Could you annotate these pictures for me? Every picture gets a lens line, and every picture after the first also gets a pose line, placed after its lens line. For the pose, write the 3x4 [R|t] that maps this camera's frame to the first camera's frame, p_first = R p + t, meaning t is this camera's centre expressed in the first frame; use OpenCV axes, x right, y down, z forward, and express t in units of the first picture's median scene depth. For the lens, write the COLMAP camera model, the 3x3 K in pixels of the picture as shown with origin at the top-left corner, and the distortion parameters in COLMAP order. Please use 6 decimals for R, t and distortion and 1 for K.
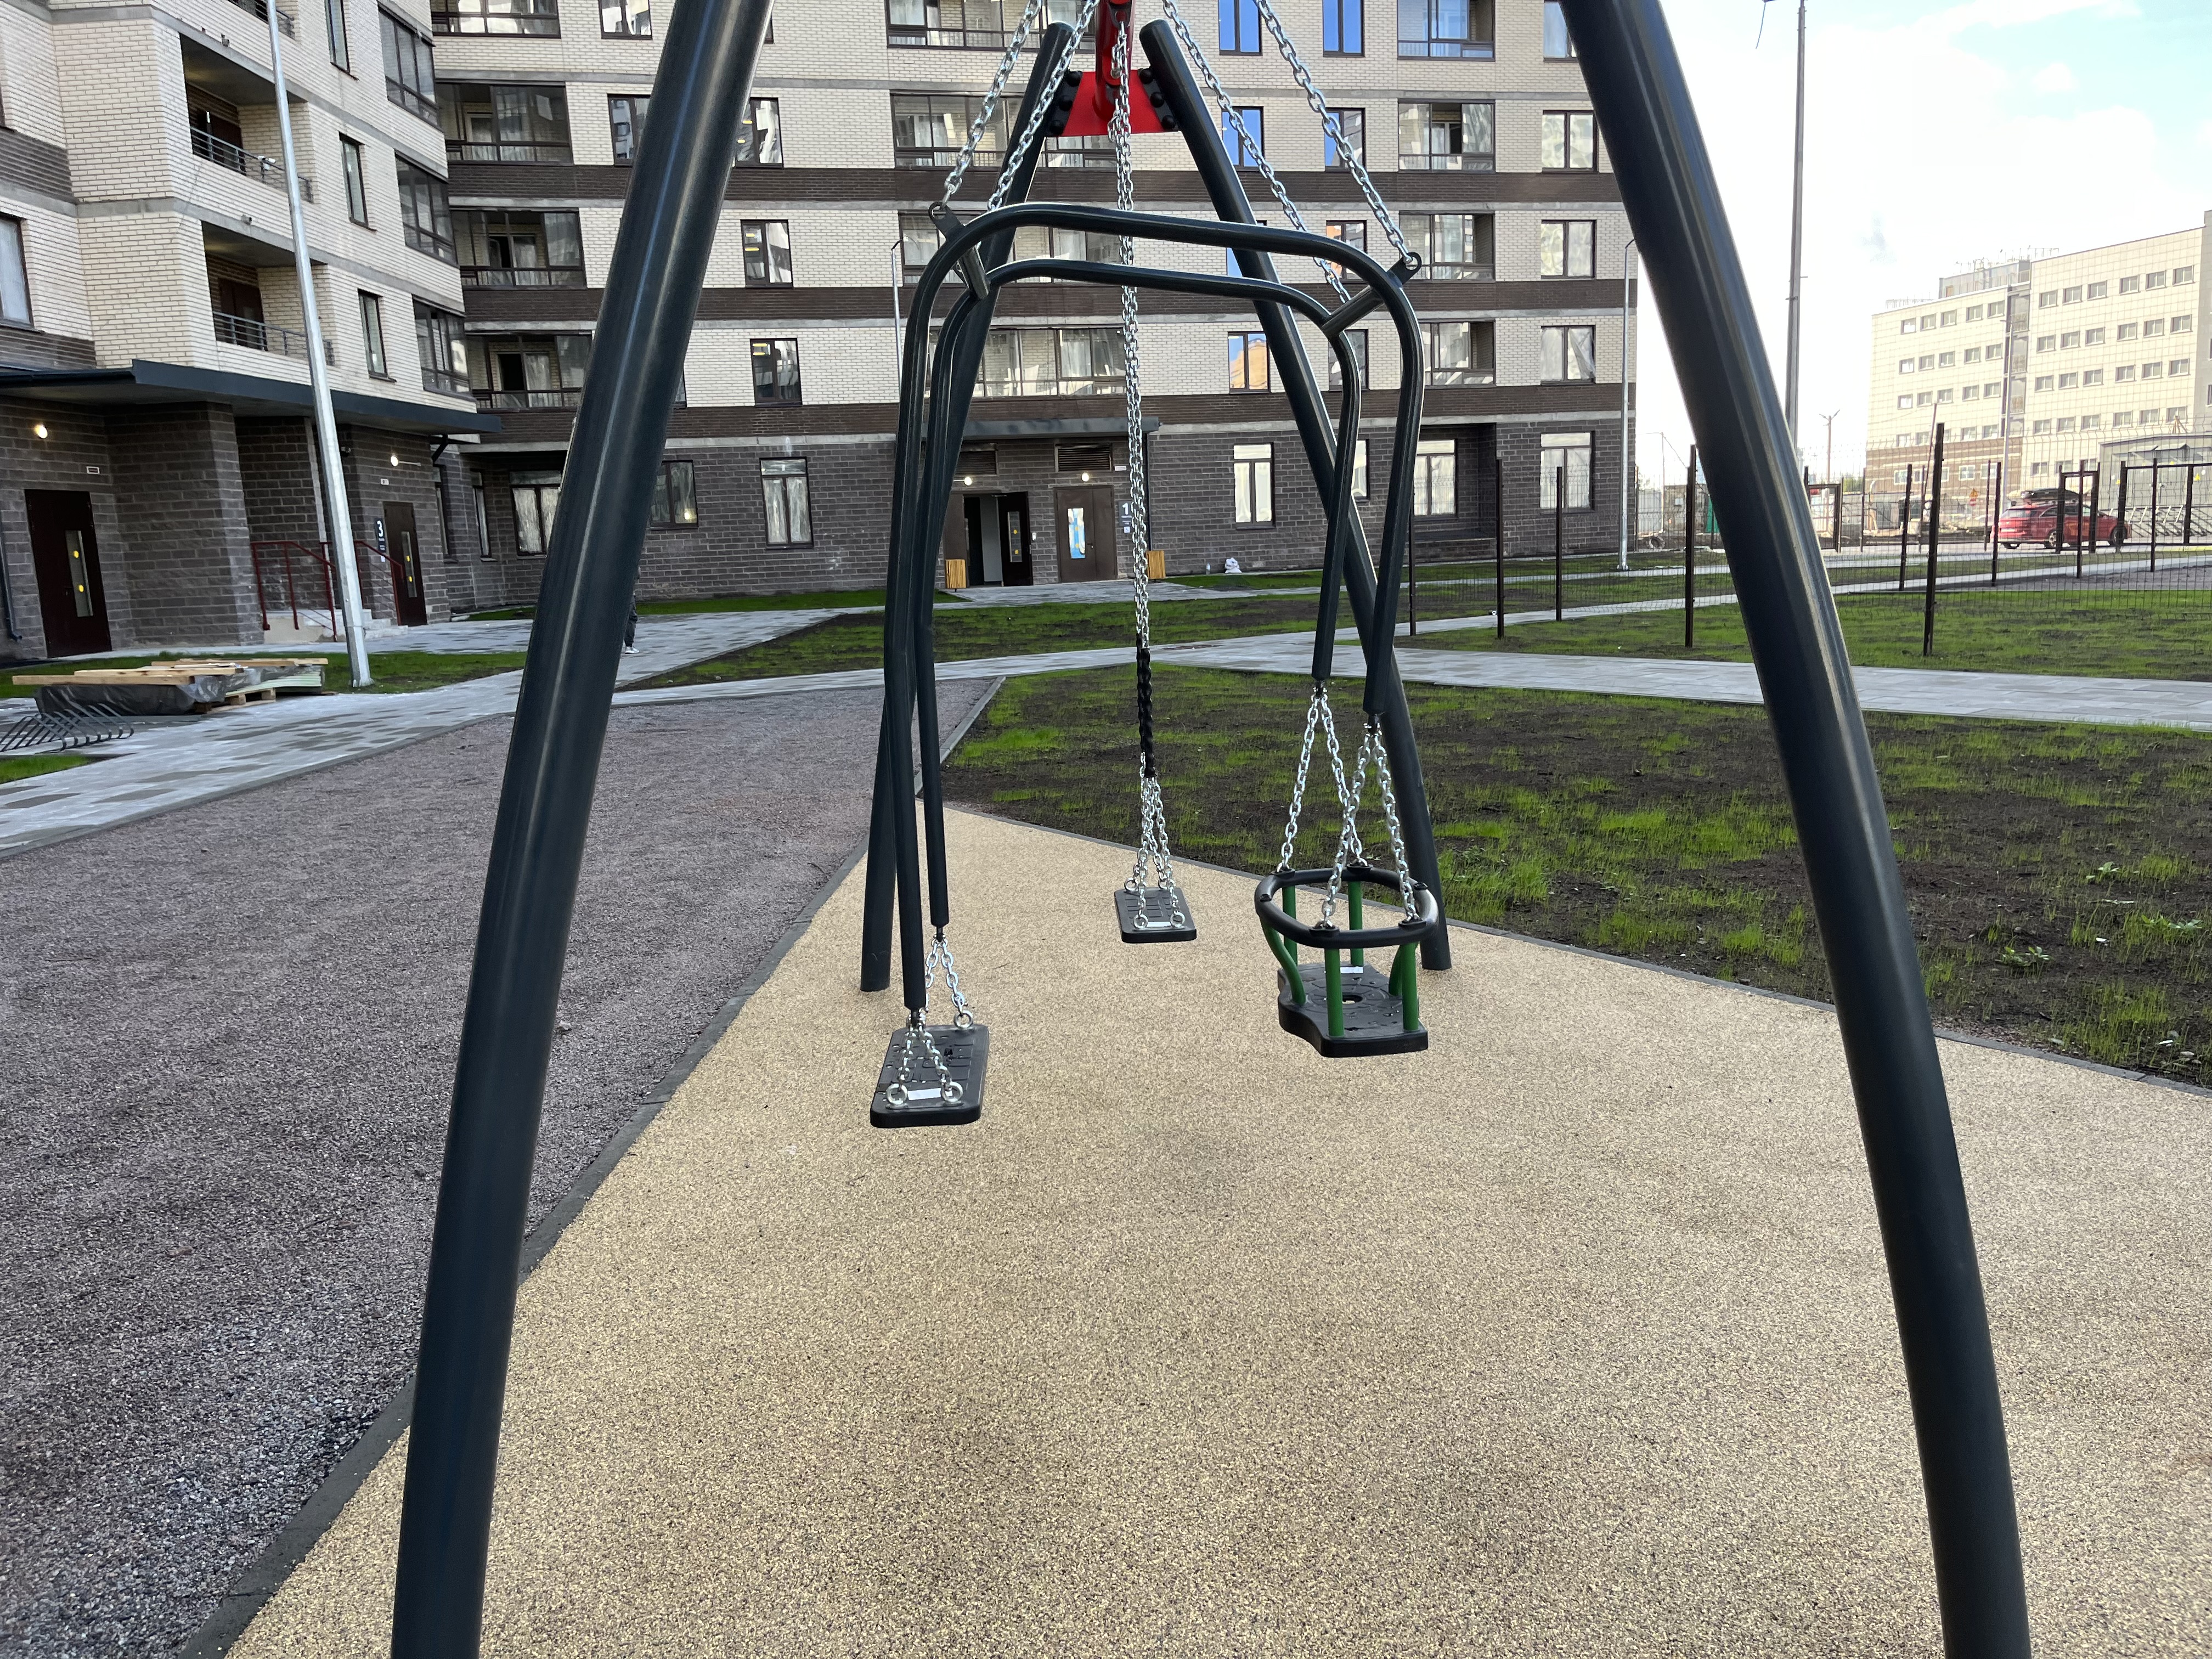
lens RADIAL K [[1681.1, 0, 1129.7], [0, 1681.1, 837.8], [0, 0, 1]] dist [0.069549, -0.092941]
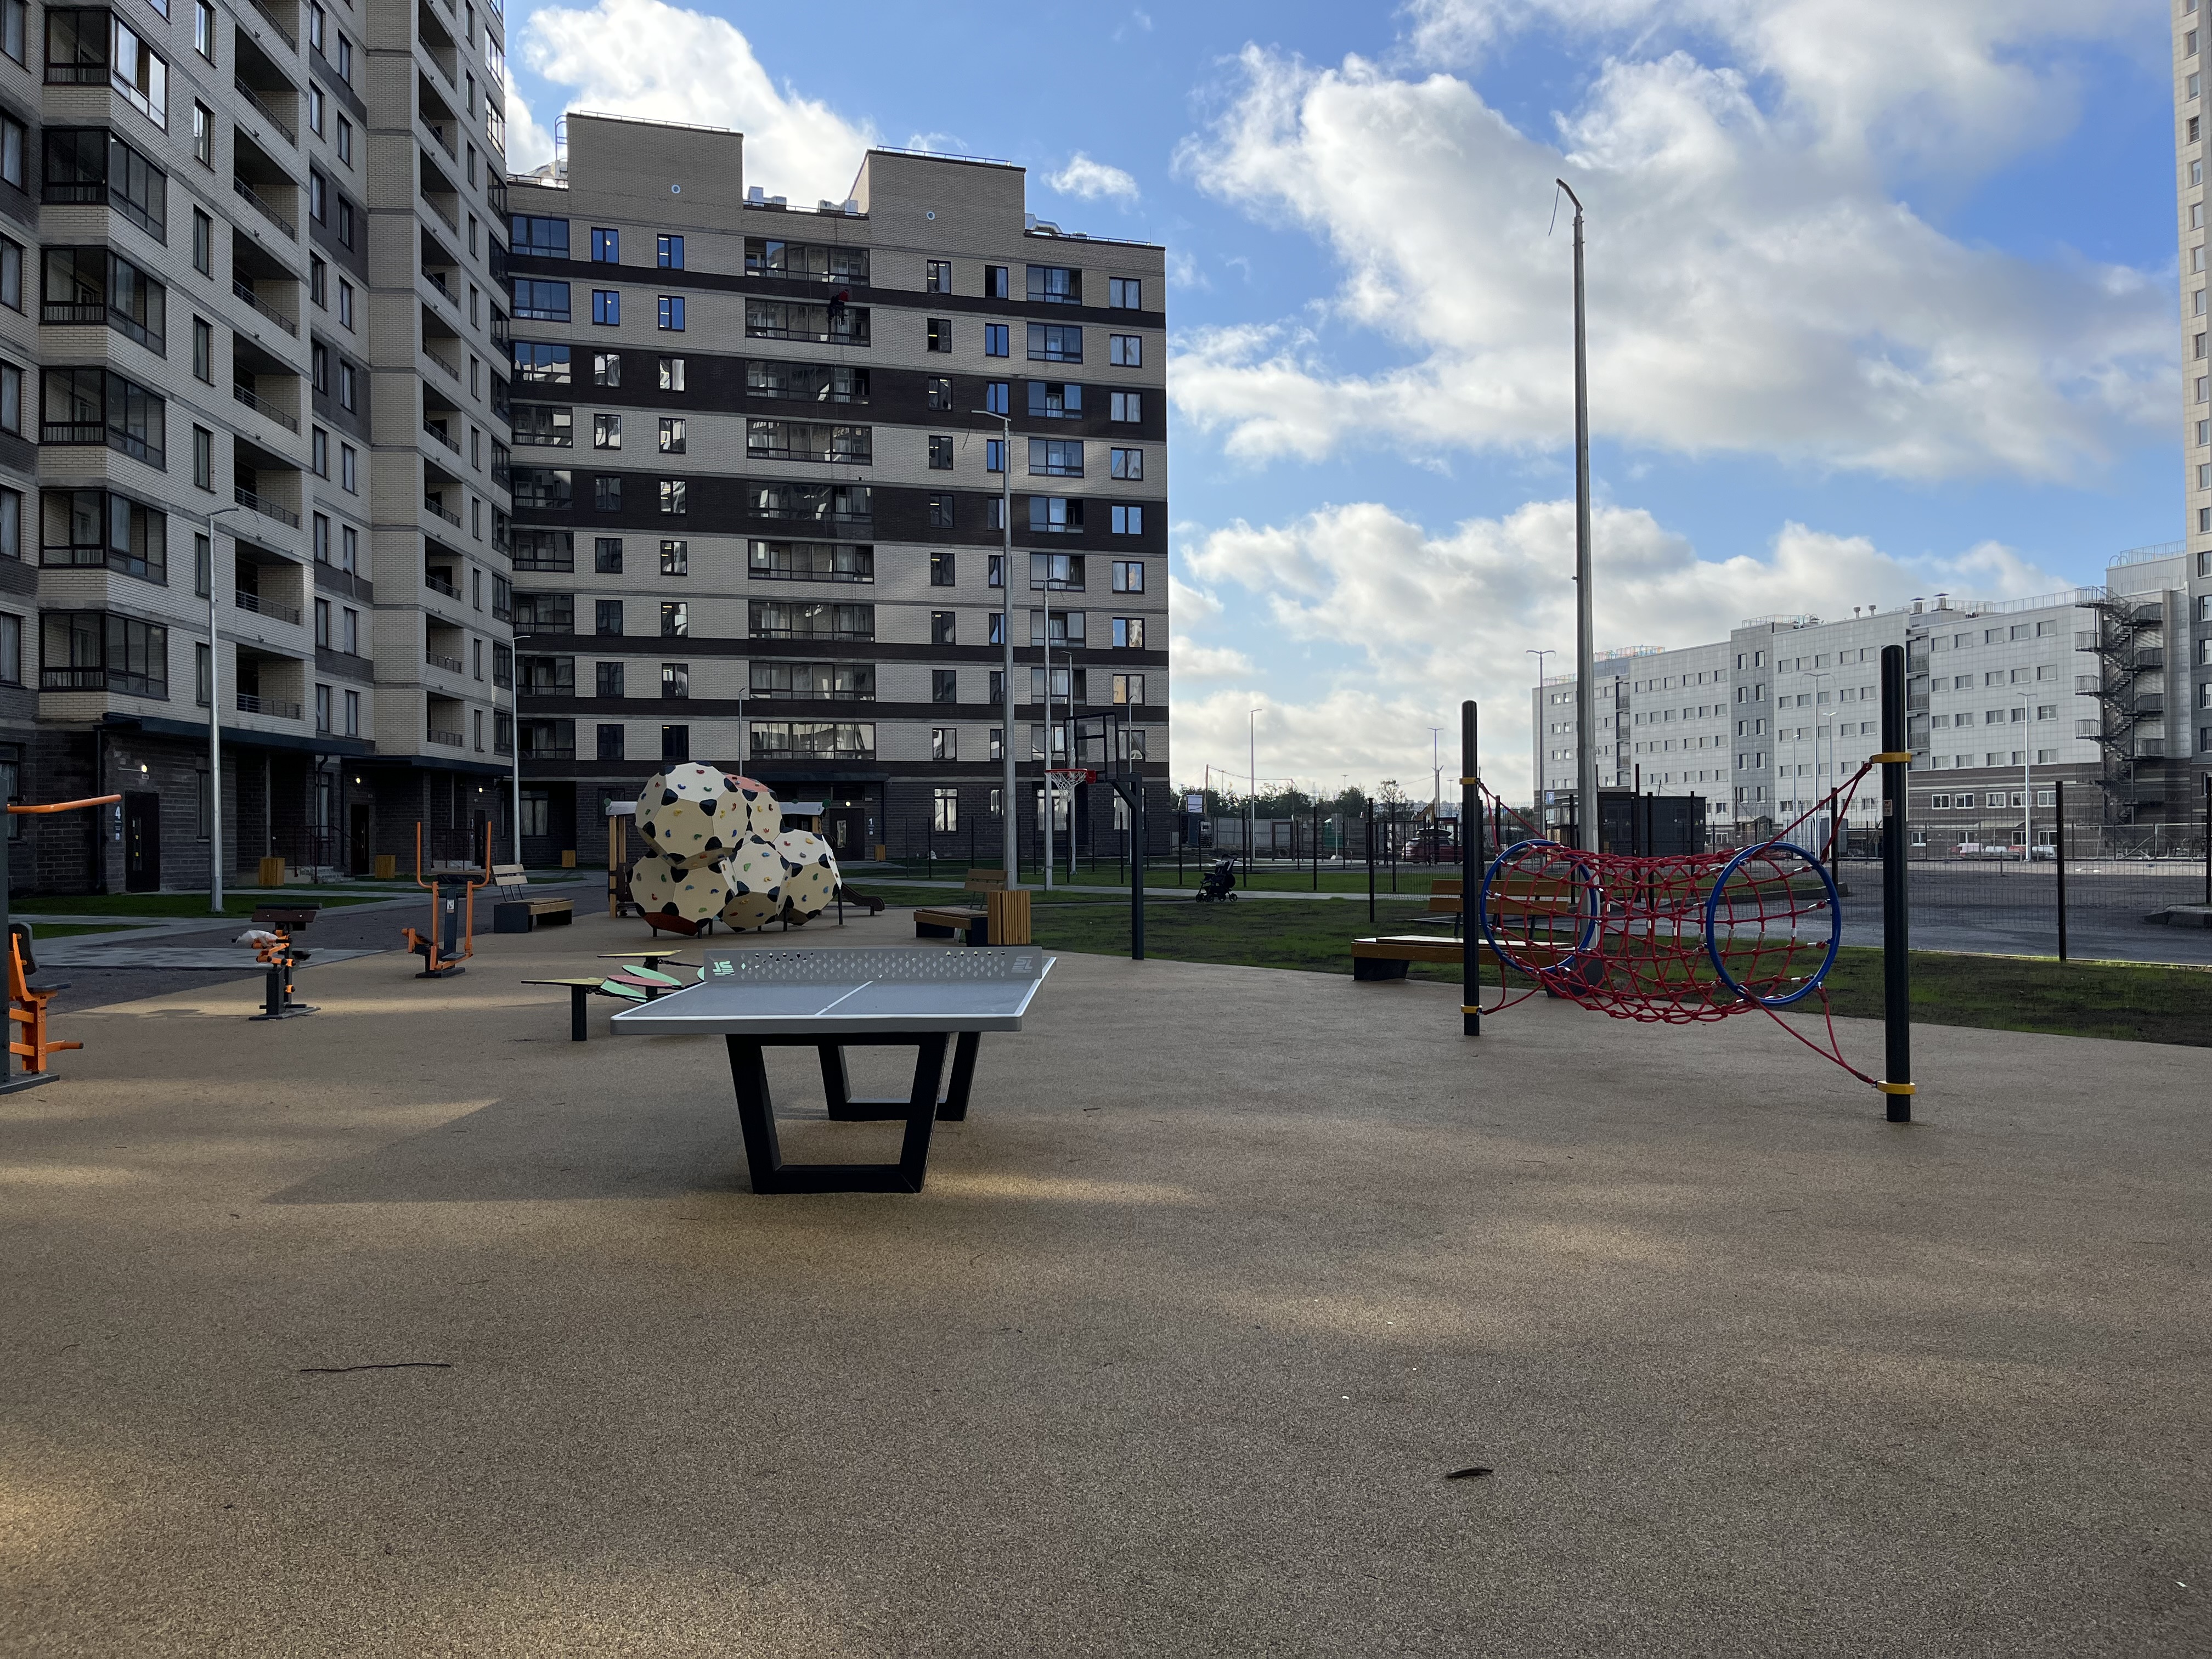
lens RADIAL K [[1681.1, 0, 1112.3], [0, 1681.1, 824.6], [0, 0, 1]] dist [0.069549, -0.092941]
pose [[0.997699, 0.033426, 0.058993, 0.154575], [-0.022081, 0.982786, -0.183422, 0.133359], [-0.064108, 0.181697, 0.981263, -0.792647]]
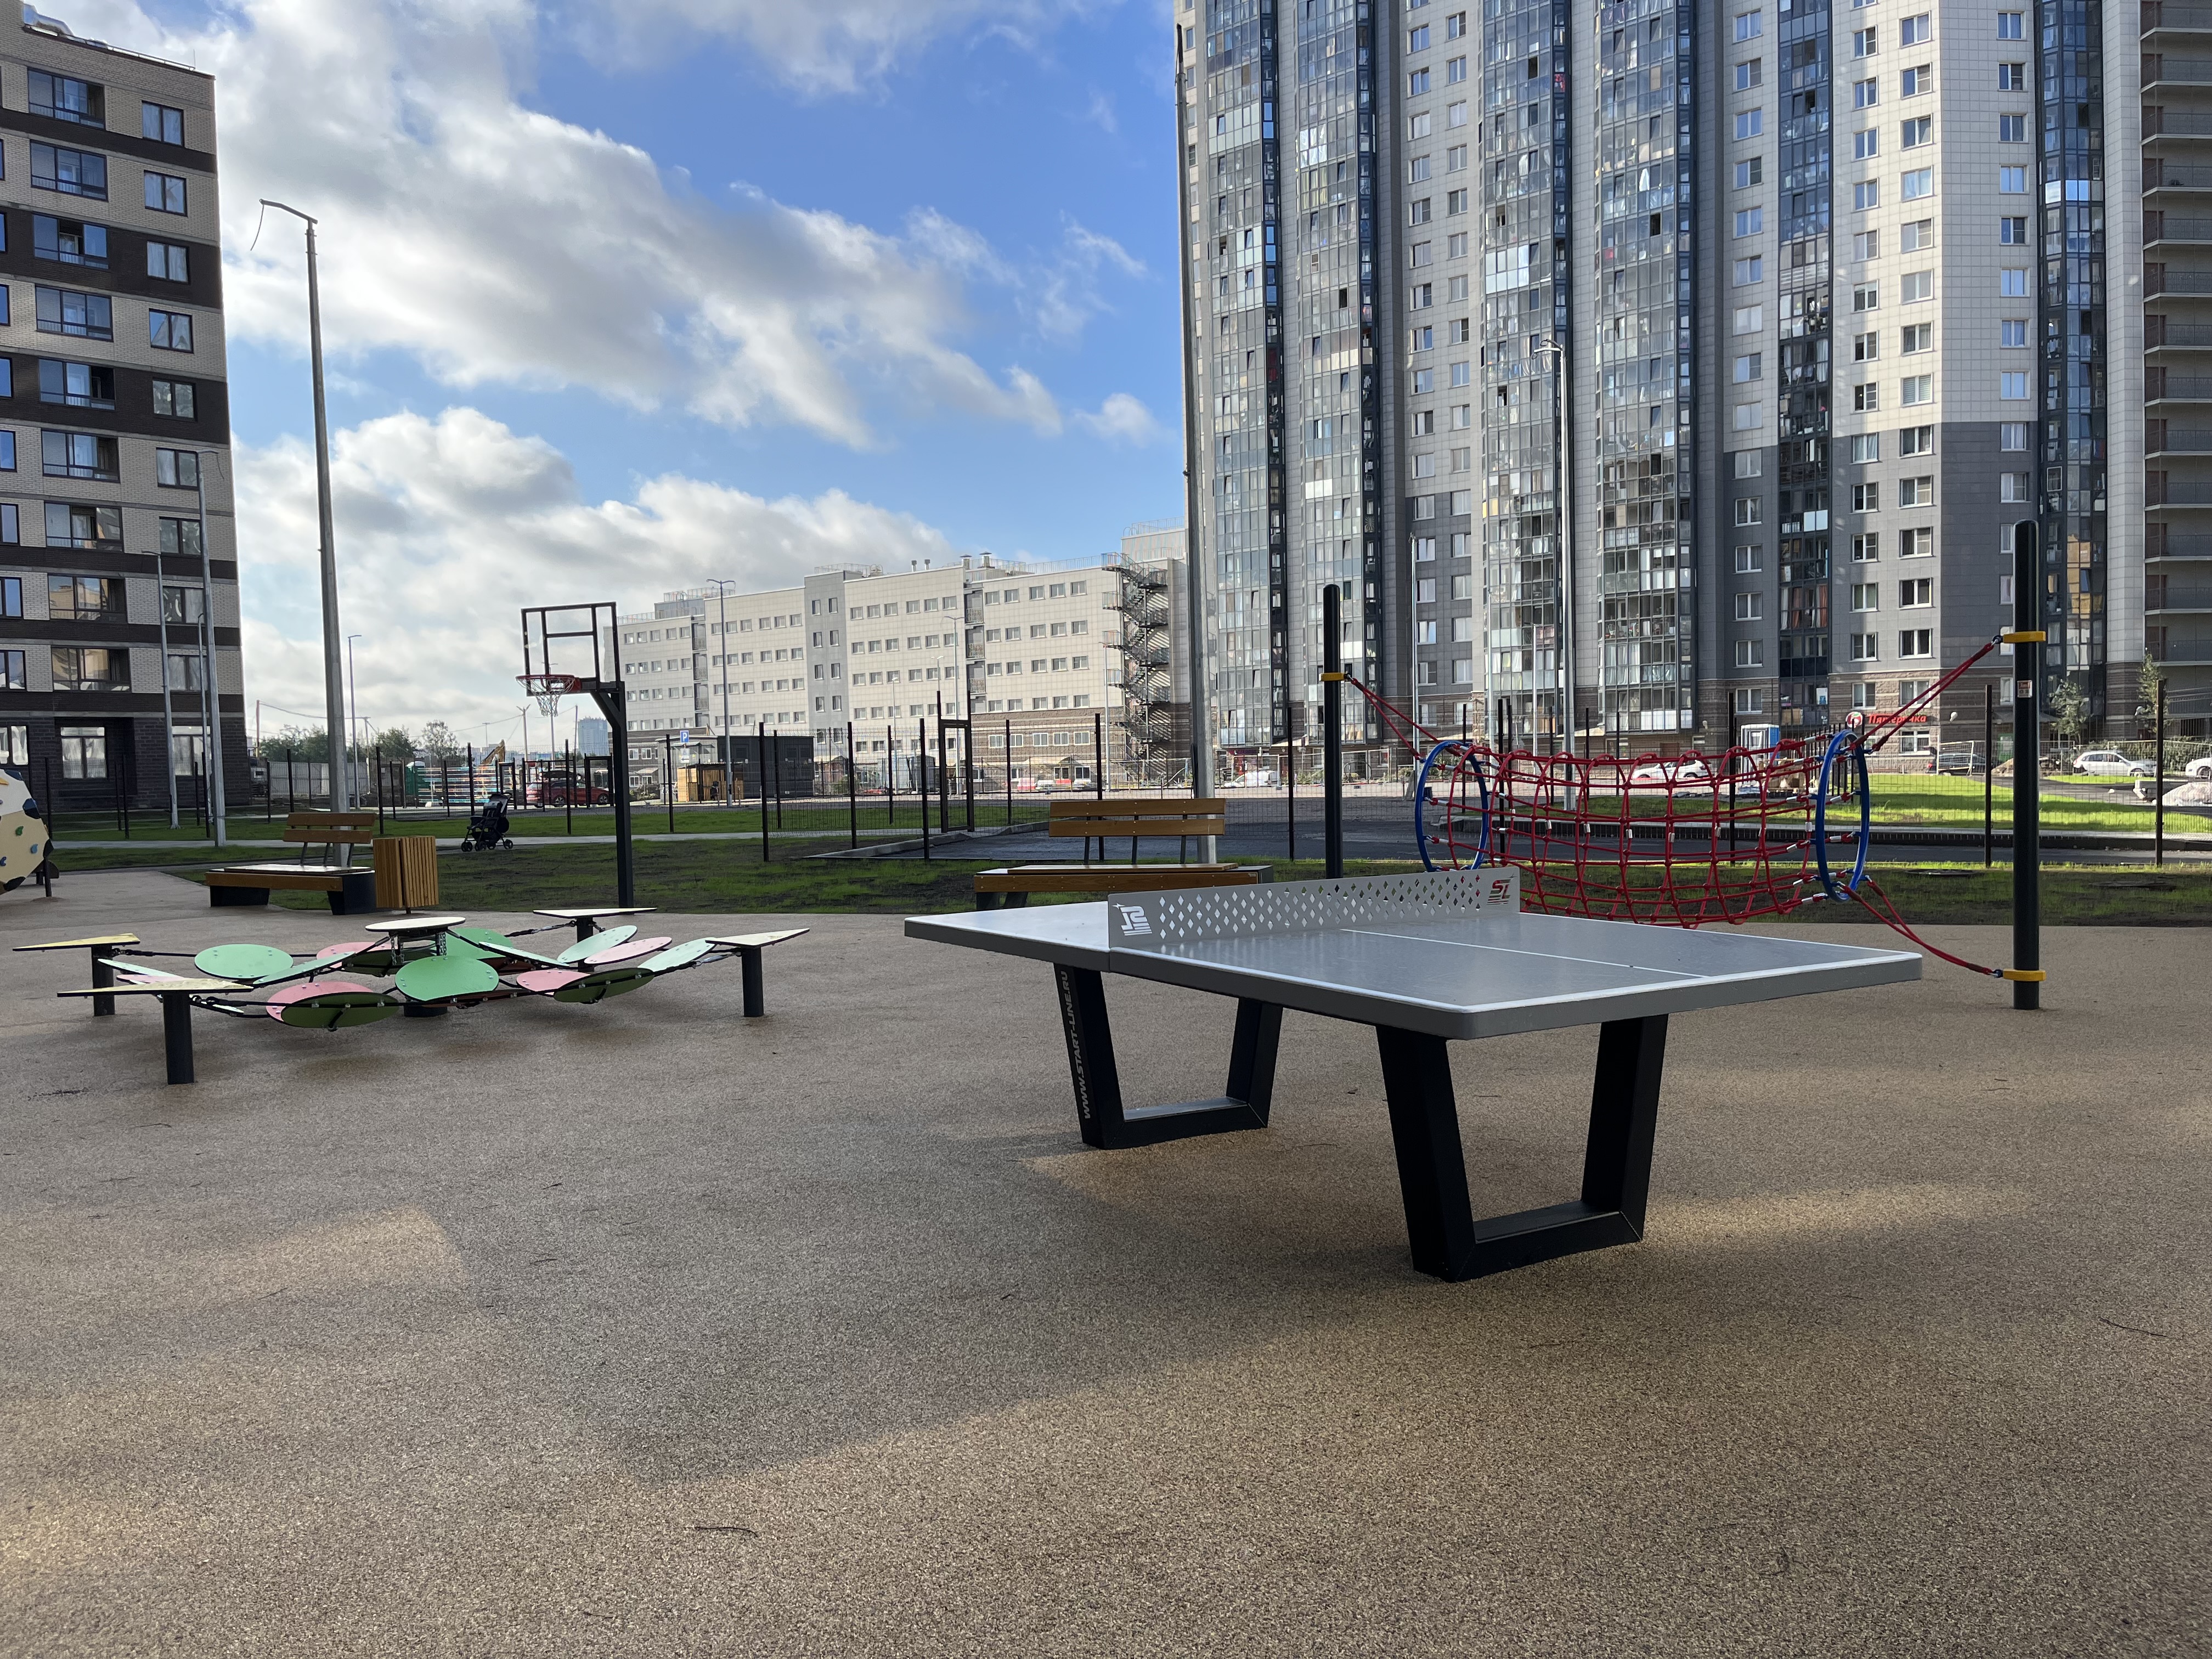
lens RADIAL K [[1681.1, 0, 1099.7], [0, 1681.1, 838.9], [0, 0, 1]] dist [0.069549, -0.092941]
pose [[0.819539, -0.003257, 0.573014, 0.065207], [0.090180, 0.988256, -0.123361, 0.123414], [-0.565882, 0.152774, 0.810208, -0.697356]]
